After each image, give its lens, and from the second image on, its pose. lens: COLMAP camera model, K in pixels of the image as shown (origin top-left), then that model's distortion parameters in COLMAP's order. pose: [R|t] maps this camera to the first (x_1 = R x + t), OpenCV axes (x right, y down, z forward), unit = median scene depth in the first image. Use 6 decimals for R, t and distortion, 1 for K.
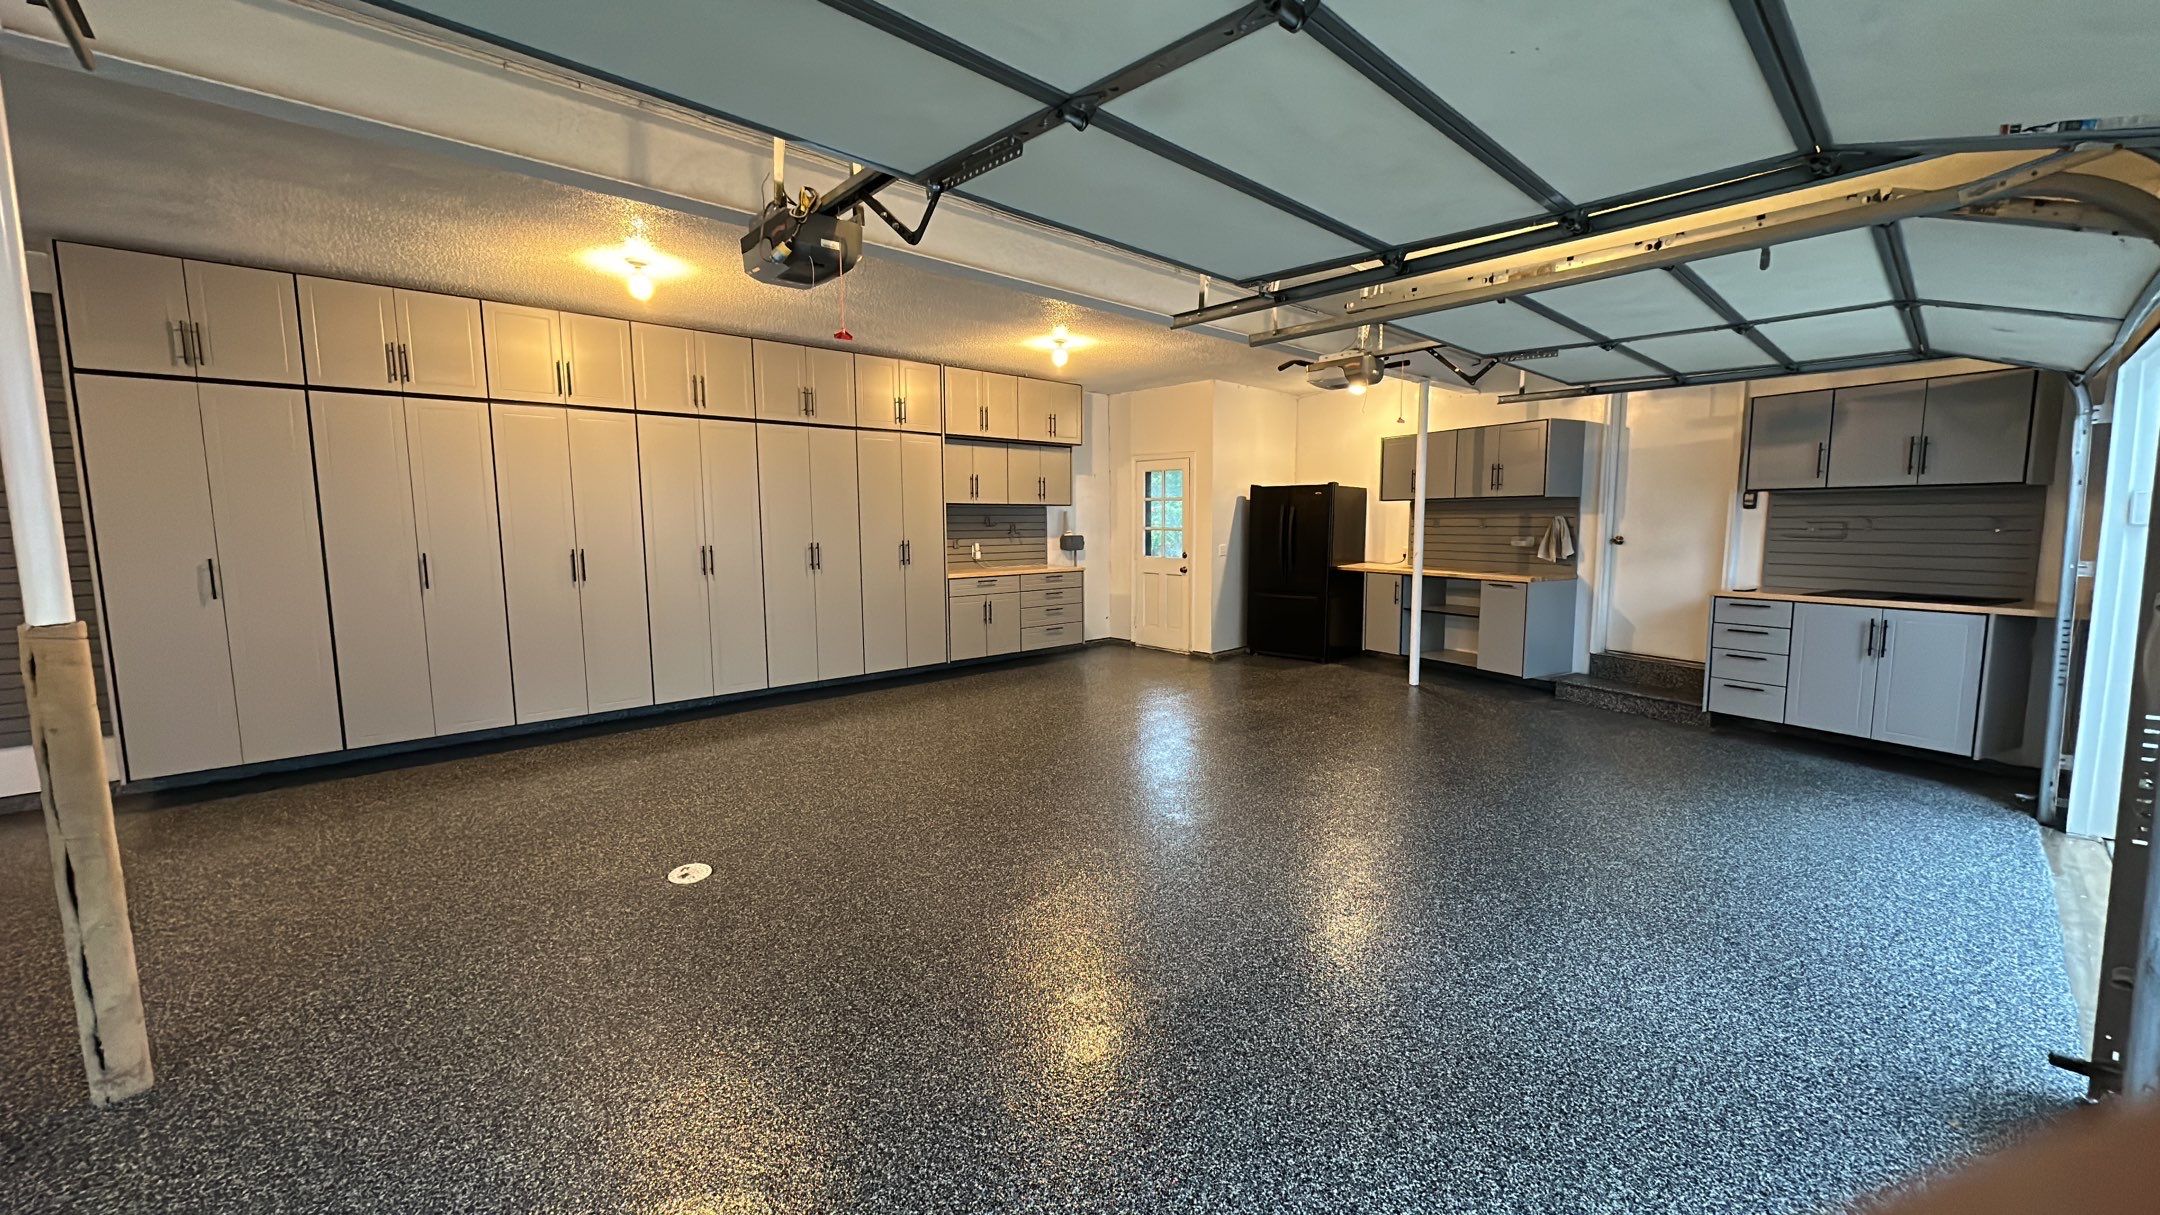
lens RADIAL K [[817.1, 0, 1065.7], [0, 817.1, 607.5], [0, 0, 1]] dist [0.007867, -0.000030]
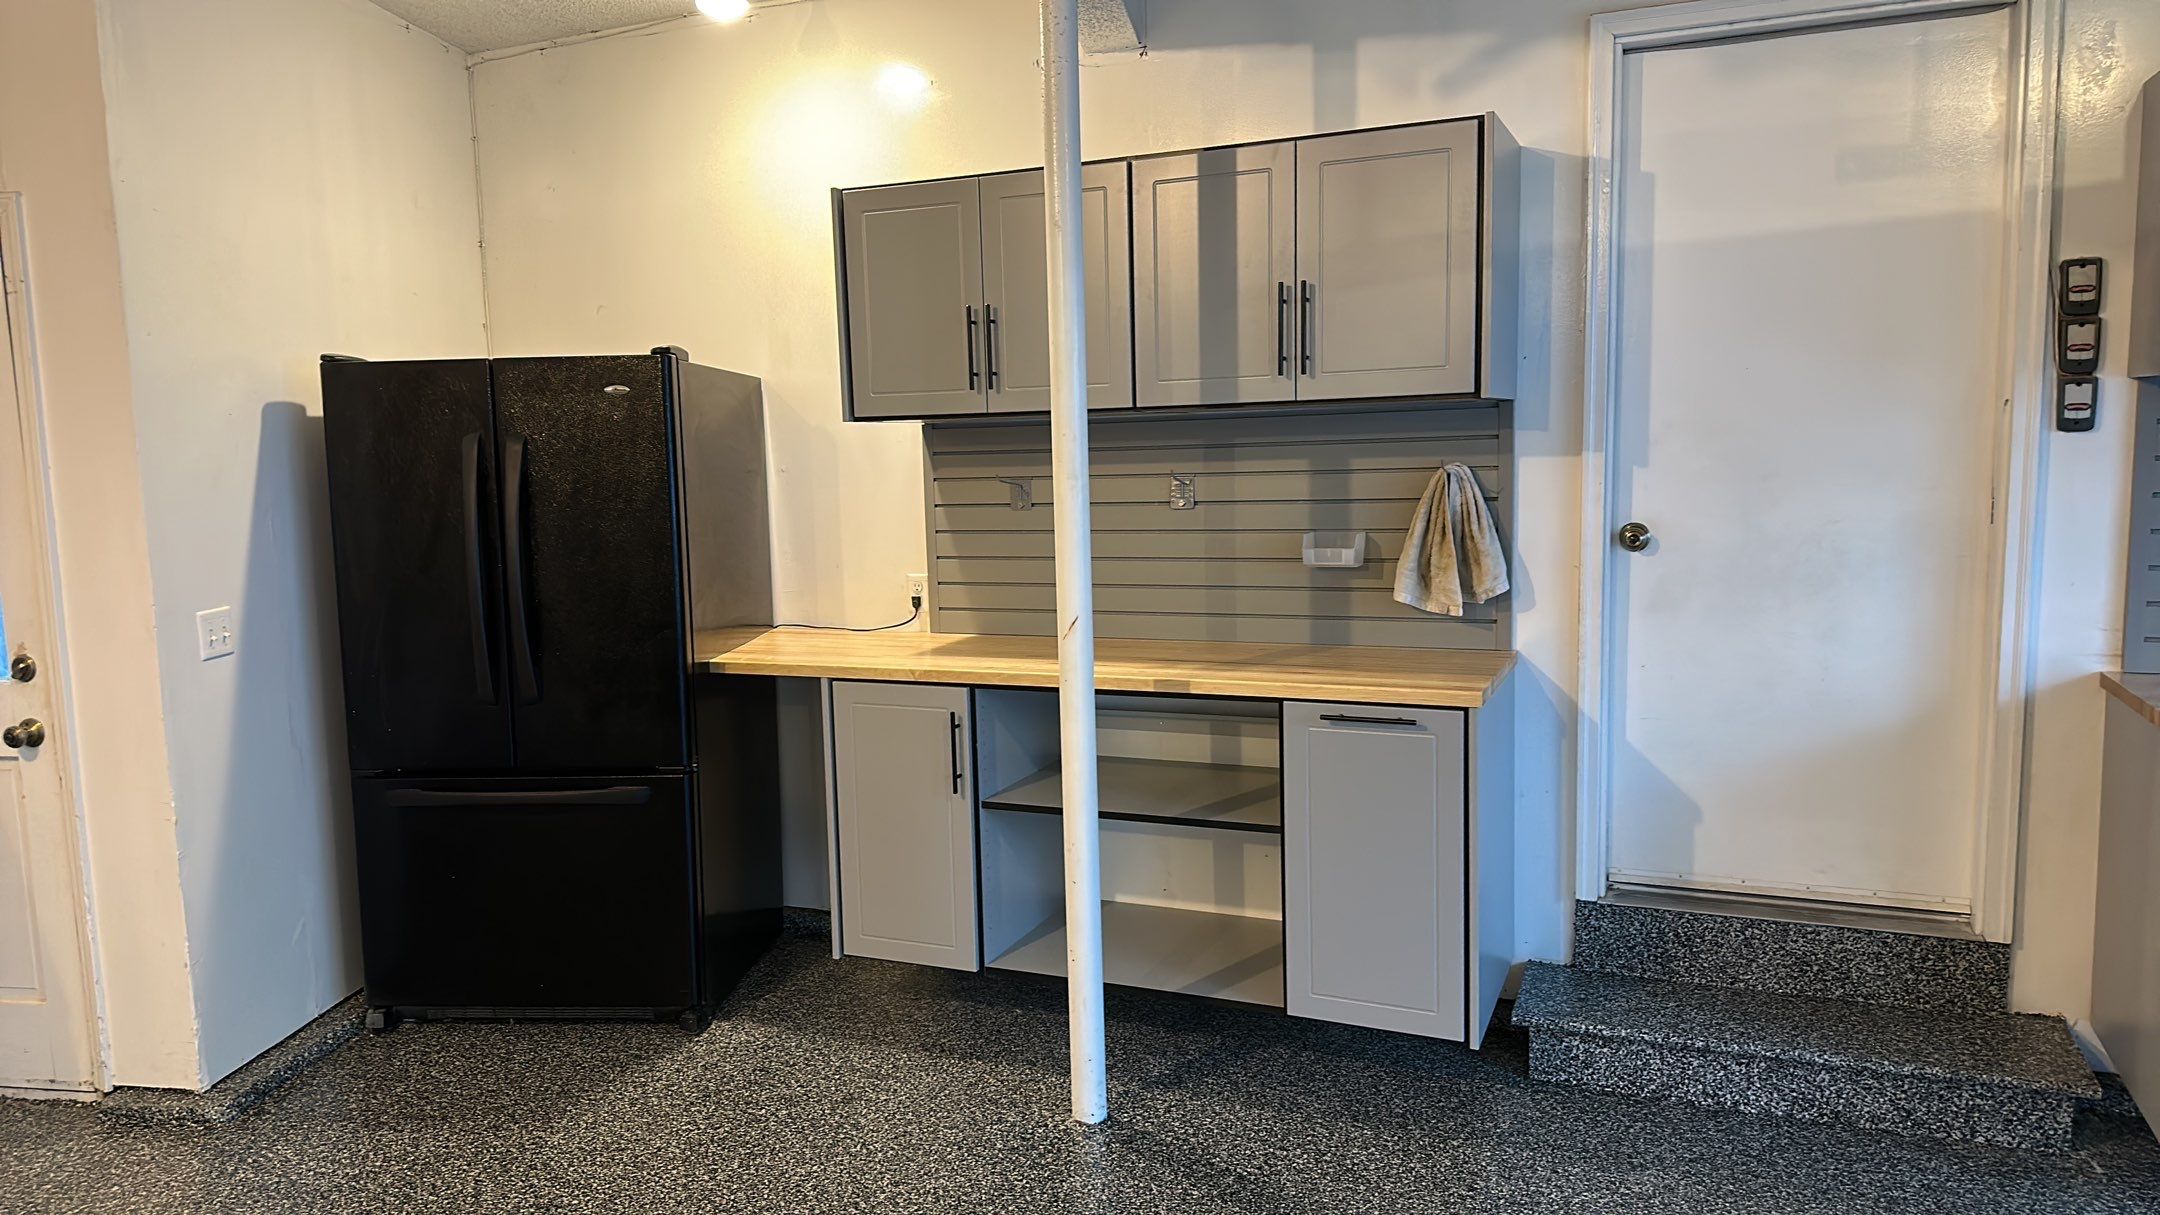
lens RADIAL K [[1491.3, 0, 1038.1], [0, 1491.3, 604.1], [0, 0, 1]] dist [0.110524, -0.154714]
pose [[0.763663, -0.083769, 0.640158, 0.124019], [0.092196, 0.995534, 0.020289, -0.085495], [-0.638998, 0.043526, 0.767976, 0.674999]]
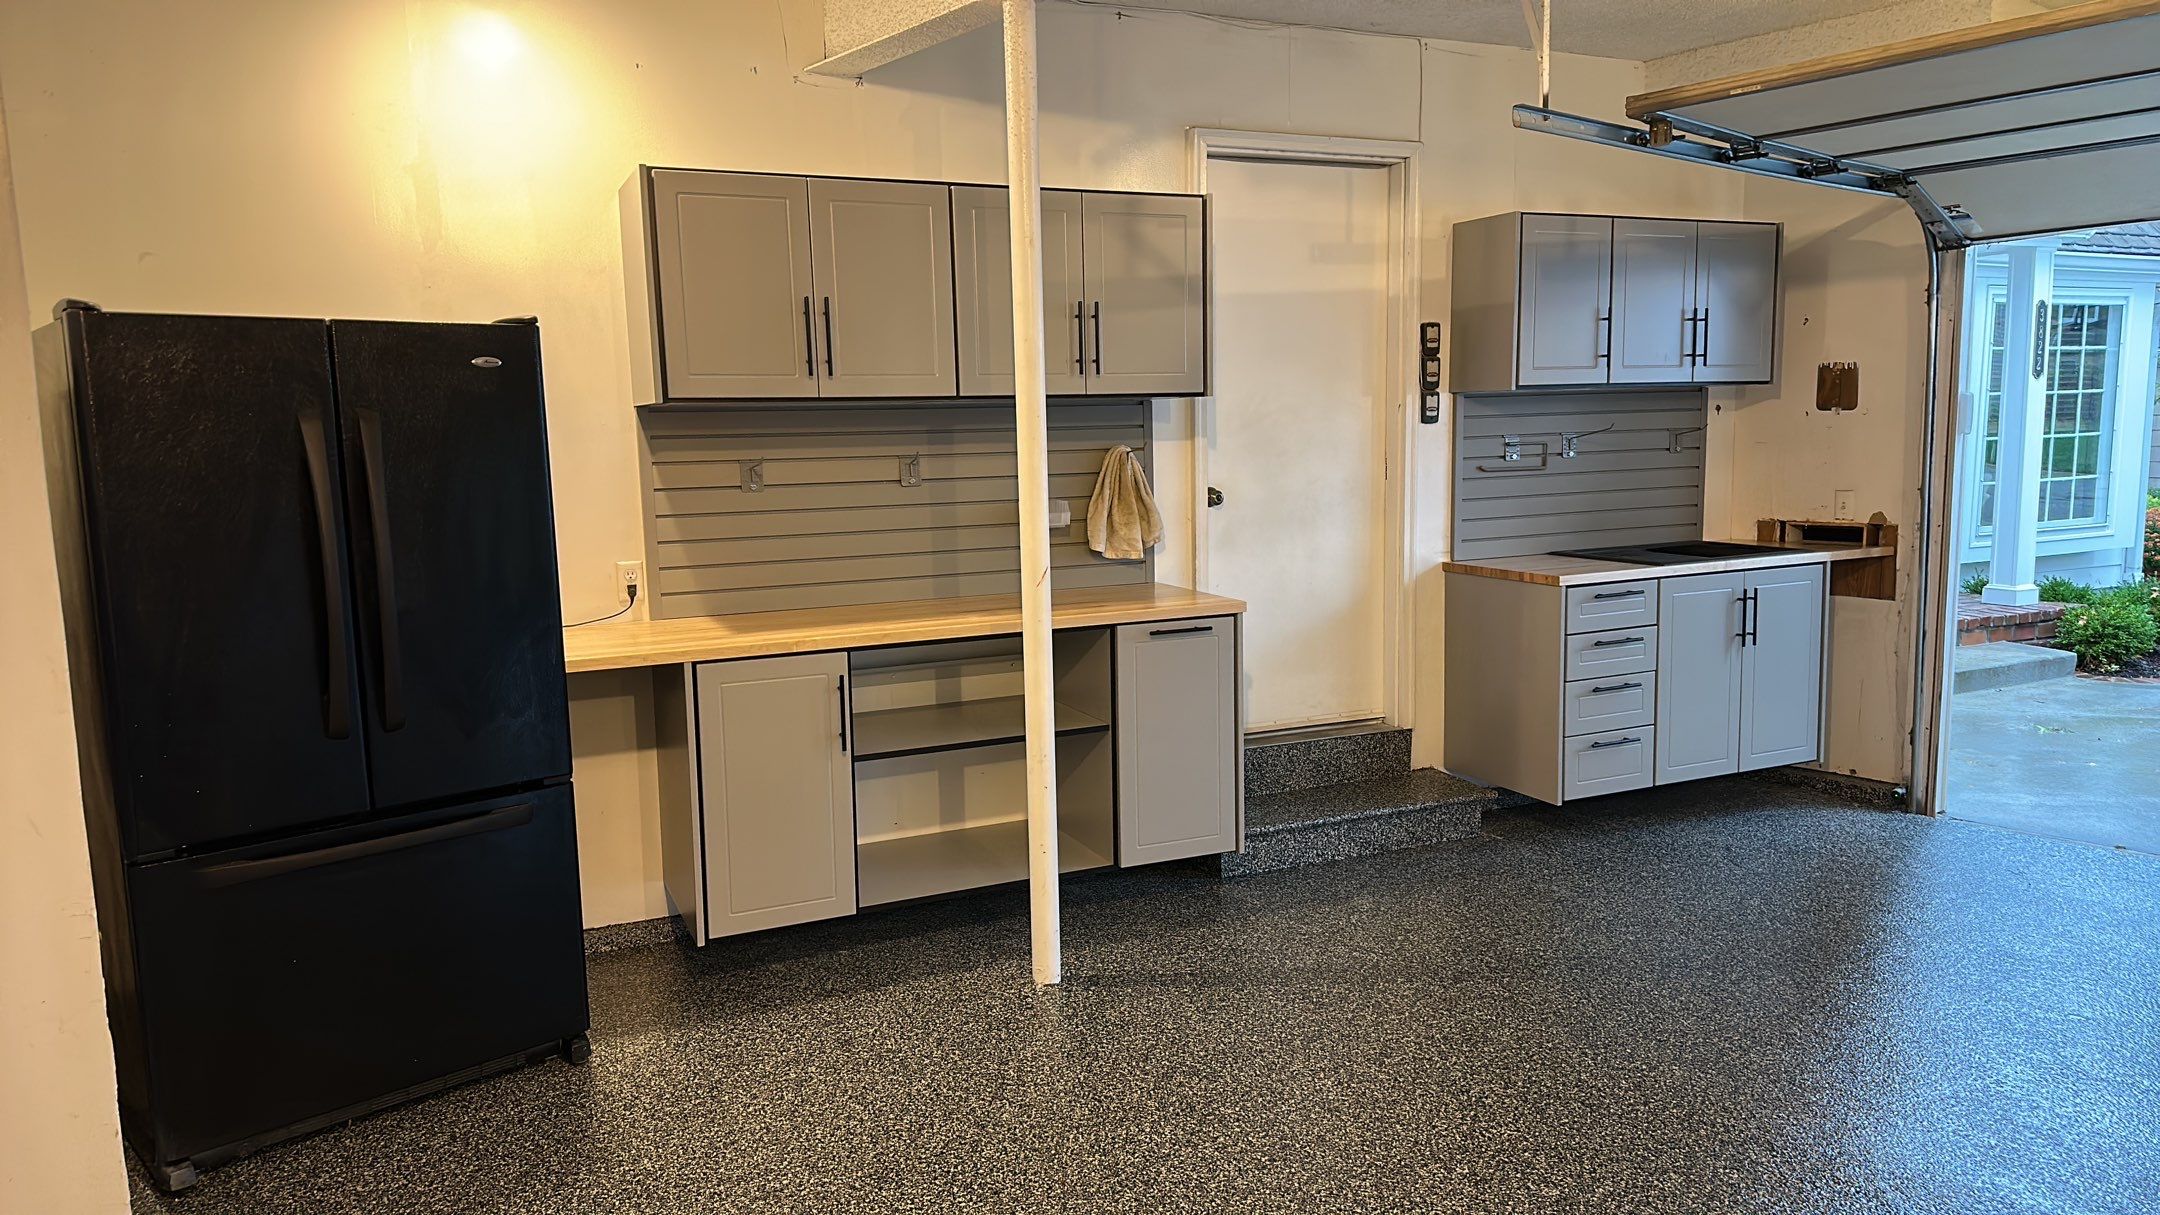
lens RADIAL K [[1469.2, 0, 1072.9], [0, 1469.2, 614.4], [0, 0, 1]] dist [0.075764, -0.079340]
pose [[0.019901, -0.124407, 0.992032, -0.131264], [0.131011, 0.983997, 0.120771, -0.120631], [-0.991181, 0.127564, 0.035881, 1.012668]]
